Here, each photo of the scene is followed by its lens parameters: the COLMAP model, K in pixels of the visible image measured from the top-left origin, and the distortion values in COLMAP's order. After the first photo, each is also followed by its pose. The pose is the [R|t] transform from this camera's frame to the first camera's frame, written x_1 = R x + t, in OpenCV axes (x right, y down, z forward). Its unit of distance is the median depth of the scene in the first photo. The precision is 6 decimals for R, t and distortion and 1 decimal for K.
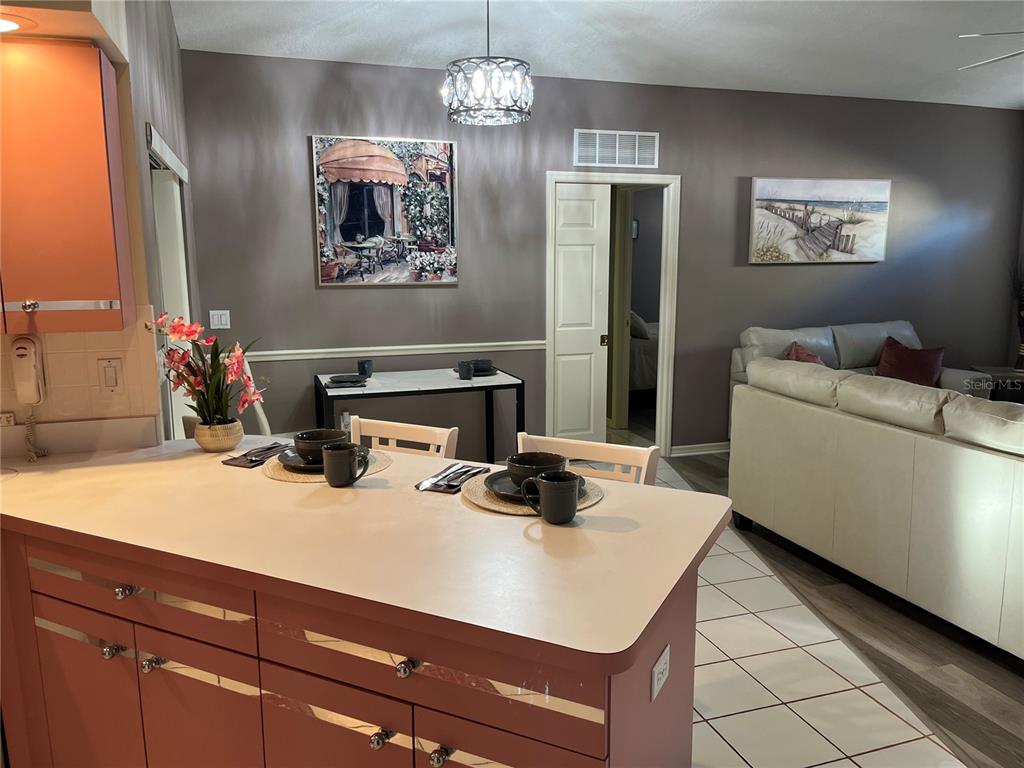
lens RADIAL K [[775.0, 0, 511.9], [0, 775.0, 390.3], [0, 0, 1]] dist [0.012154, 0.004084]
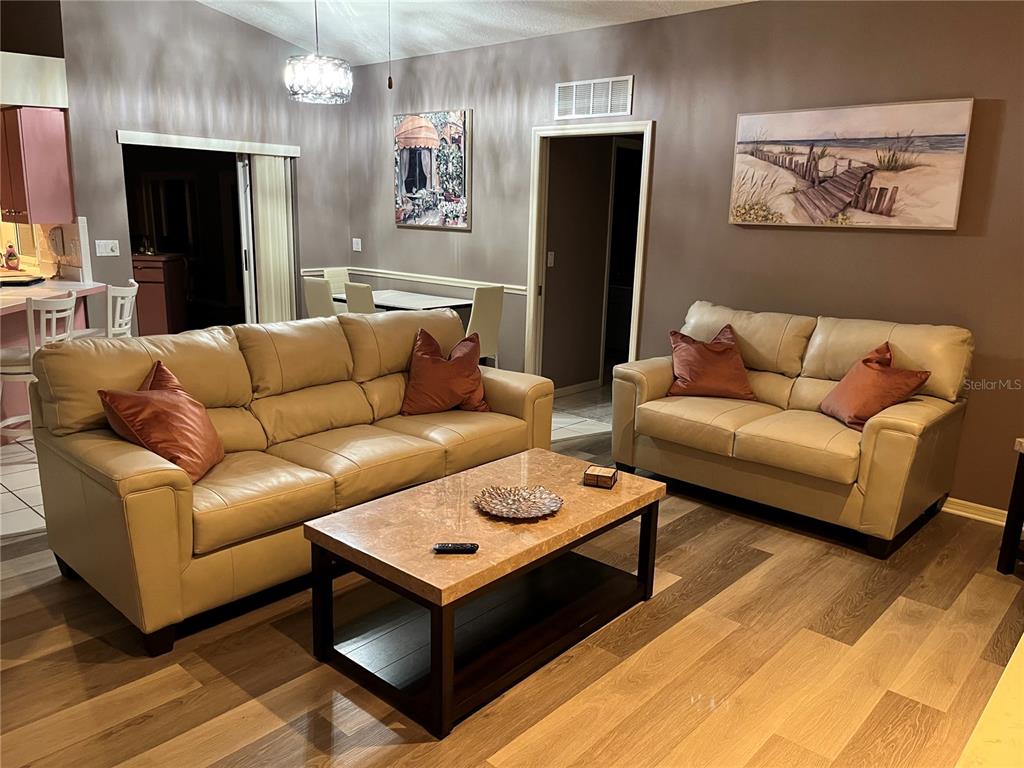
lens RADIAL K [[775.0, 0, 508.2], [0, 775.0, 380.6], [0, 0, 1]] dist [0.012154, 0.004084]
pose [[0.495755, 0.214773, -0.841486, 1.029448], [-0.157657, 0.975095, 0.155992, -0.106710], [0.854032, 0.055332, 0.517269, 0.449522]]
